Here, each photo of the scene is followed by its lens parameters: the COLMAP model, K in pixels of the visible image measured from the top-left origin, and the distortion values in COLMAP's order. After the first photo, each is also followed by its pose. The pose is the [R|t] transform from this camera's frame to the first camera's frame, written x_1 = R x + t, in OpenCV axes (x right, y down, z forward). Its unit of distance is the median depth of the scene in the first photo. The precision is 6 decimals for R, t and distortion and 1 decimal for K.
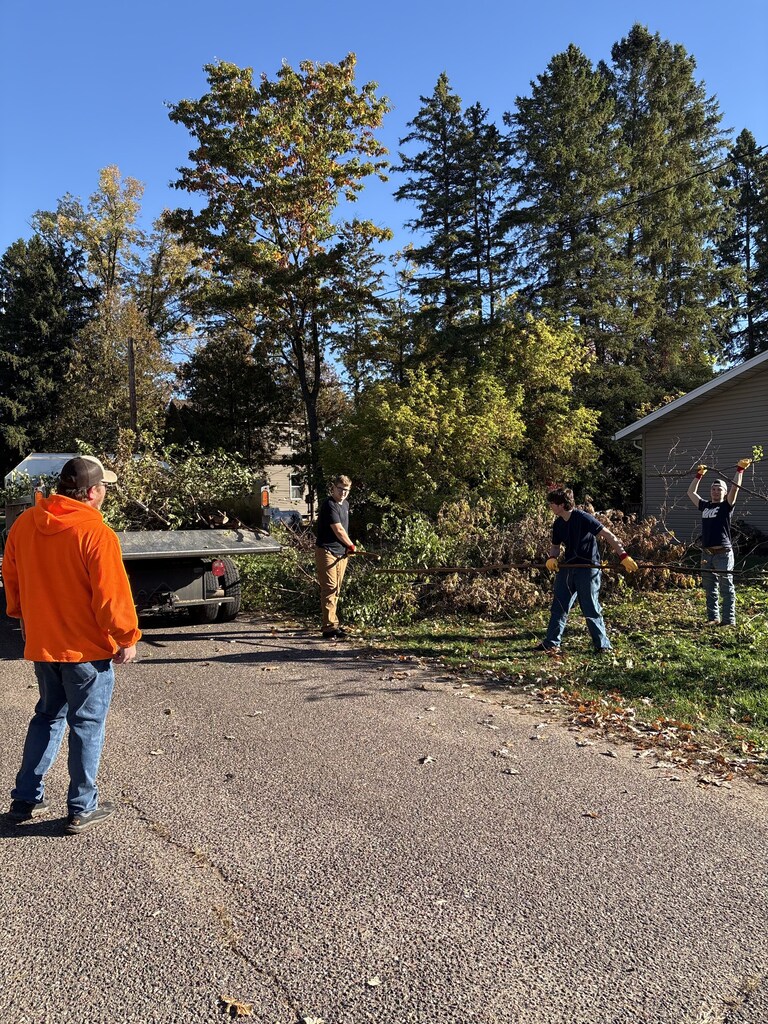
lens RADIAL K [[799.1, 0, 391.2], [0, 799.1, 512.6], [0, 0, 1]] dist [0.062185, -0.084770]
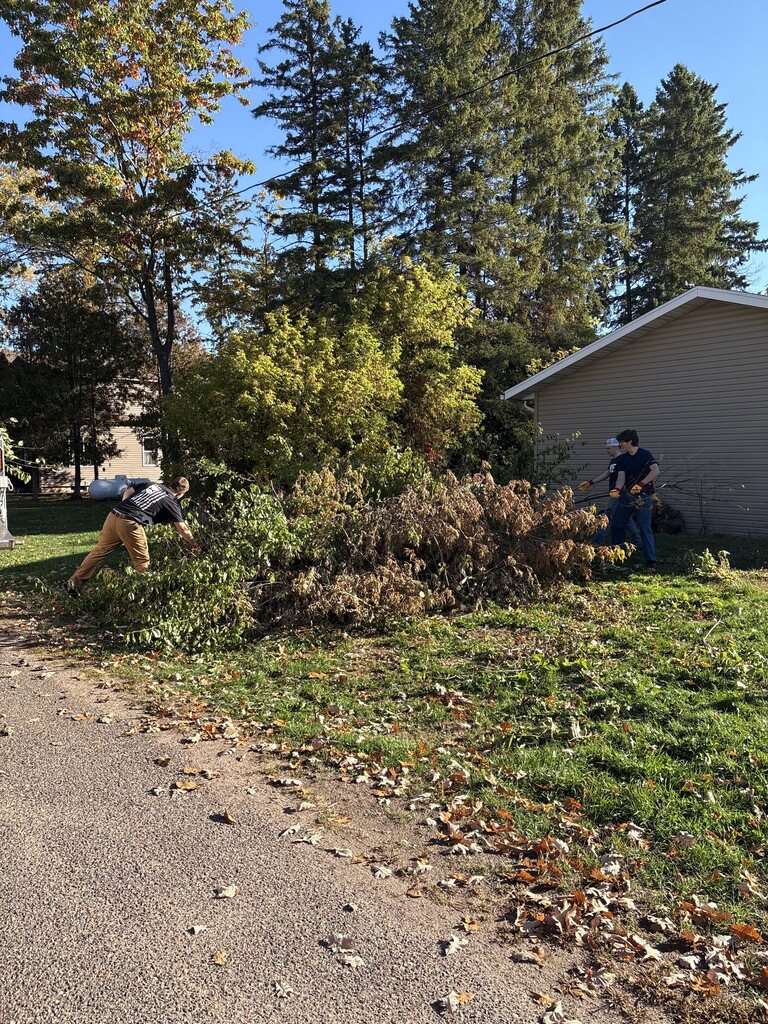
lens RADIAL K [[799.1, 0, 391.2], [0, 799.1, 512.6], [0, 0, 1]] dist [0.062185, -0.084770]
pose [[0.987927, -0.002316, 0.154904, 0.014628], [-0.003880, 0.999205, 0.039686, -0.001033], [-0.154873, -0.039808, 0.987132, 0.103459]]
